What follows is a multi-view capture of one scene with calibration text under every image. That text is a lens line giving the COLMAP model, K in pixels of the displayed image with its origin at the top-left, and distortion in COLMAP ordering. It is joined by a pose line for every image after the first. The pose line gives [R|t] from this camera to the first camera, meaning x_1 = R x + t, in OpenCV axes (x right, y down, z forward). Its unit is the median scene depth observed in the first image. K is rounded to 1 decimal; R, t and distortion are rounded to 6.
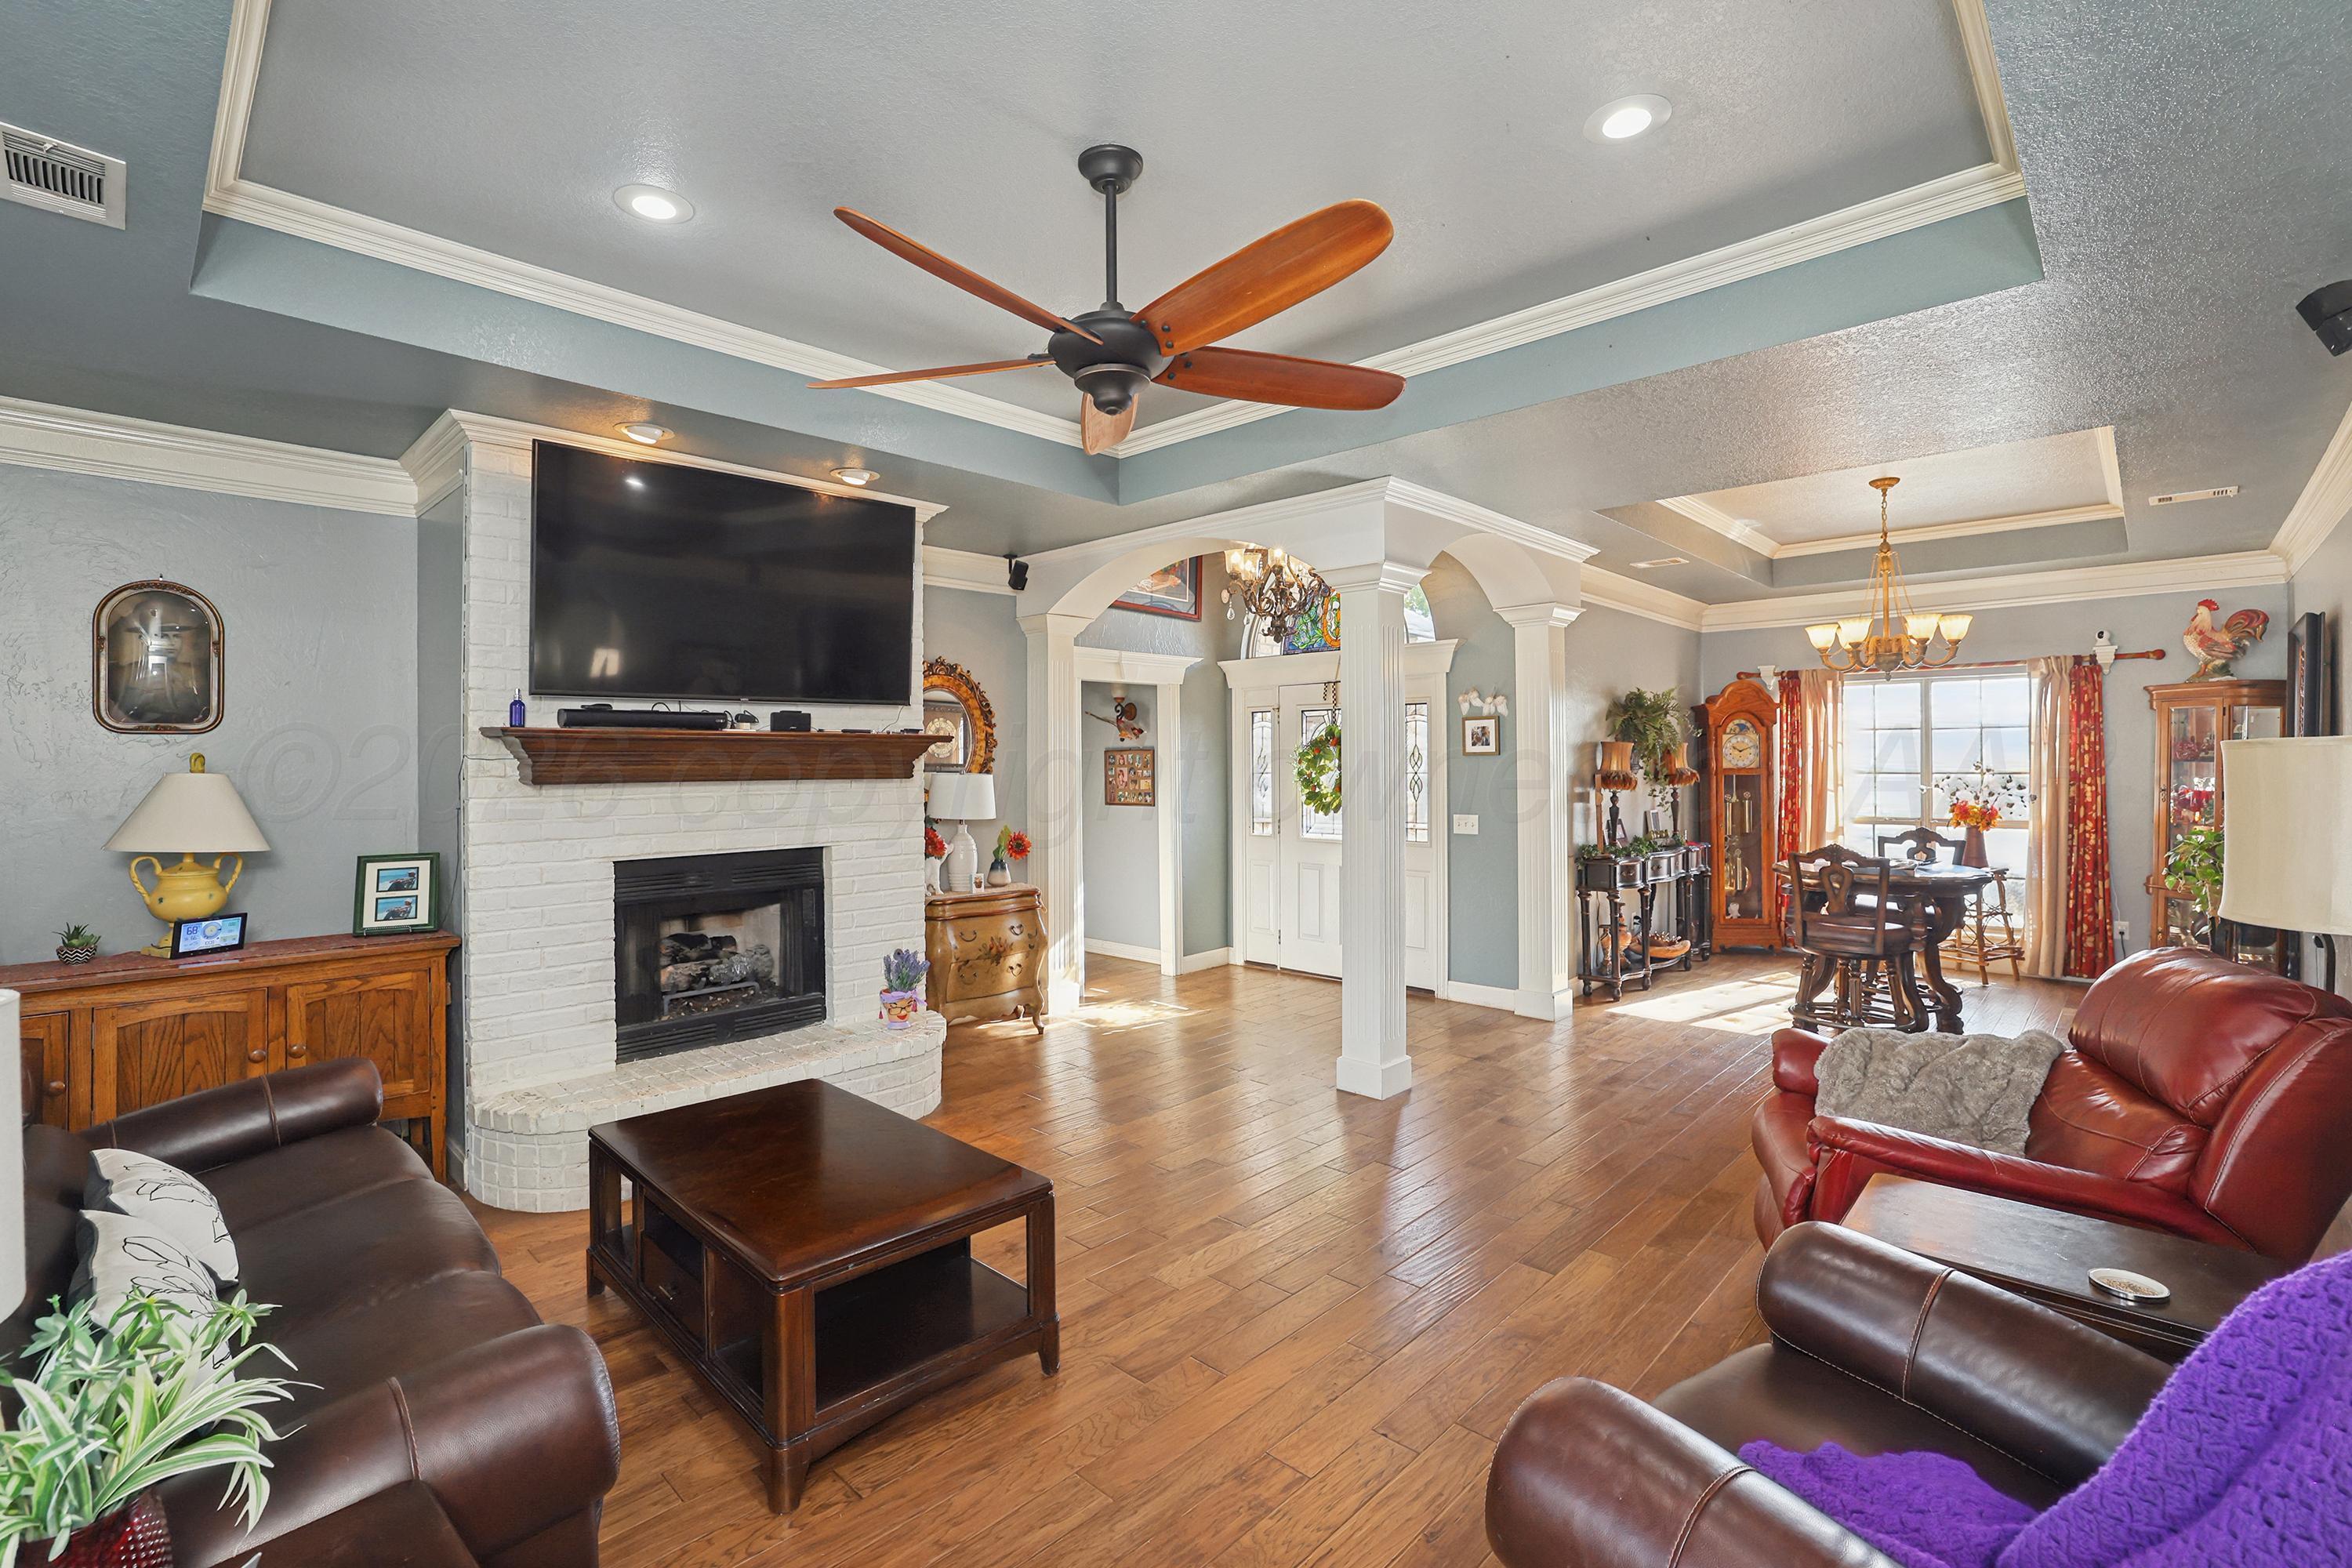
lens RADIAL K [[1017.6, 0, 1192.4], [0, 1017.6, 762.7], [0, 0, 1]] dist [-0.001605, 0.000268]
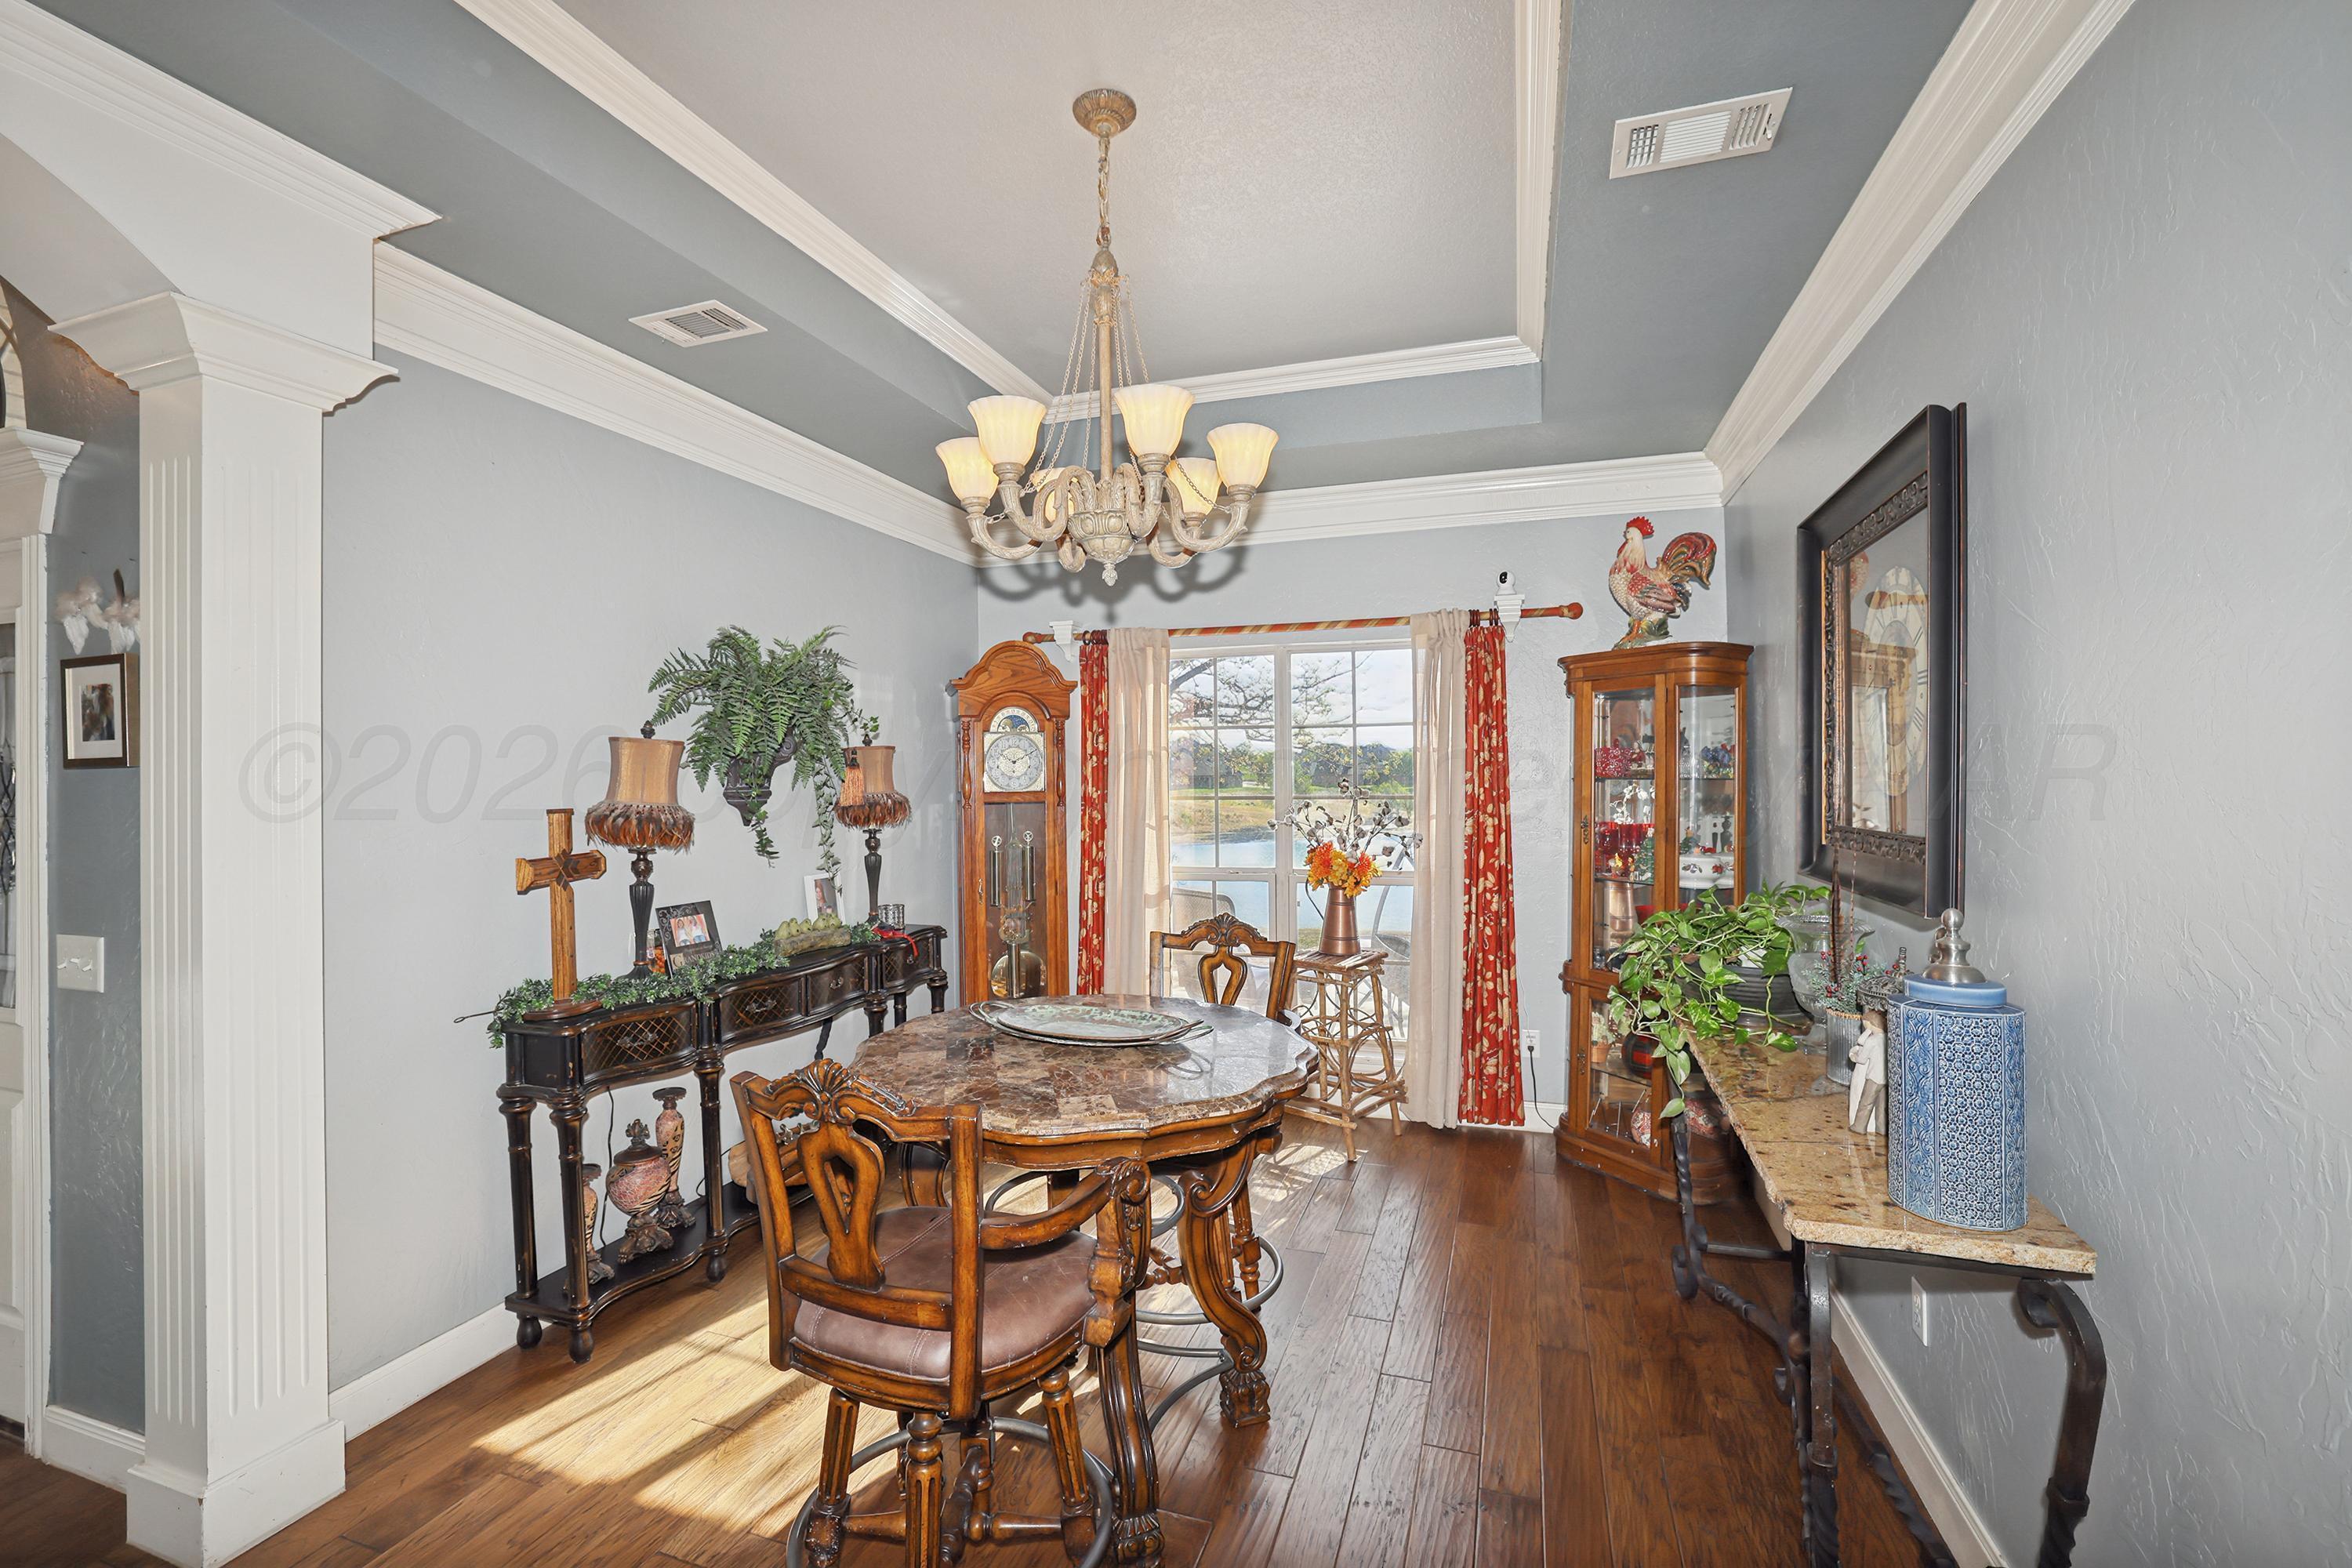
lens RADIAL K [[1017.6, 0, 1168.0], [0, 1017.6, 784.5], [0, 0, 1]] dist [-0.001605, 0.000268]
pose [[0.914196, -0.006359, 0.405222, 0.442171], [0.005597, 0.999980, 0.003066, -0.001103], [-0.405233, -0.000535, 0.914213, 0.501809]]
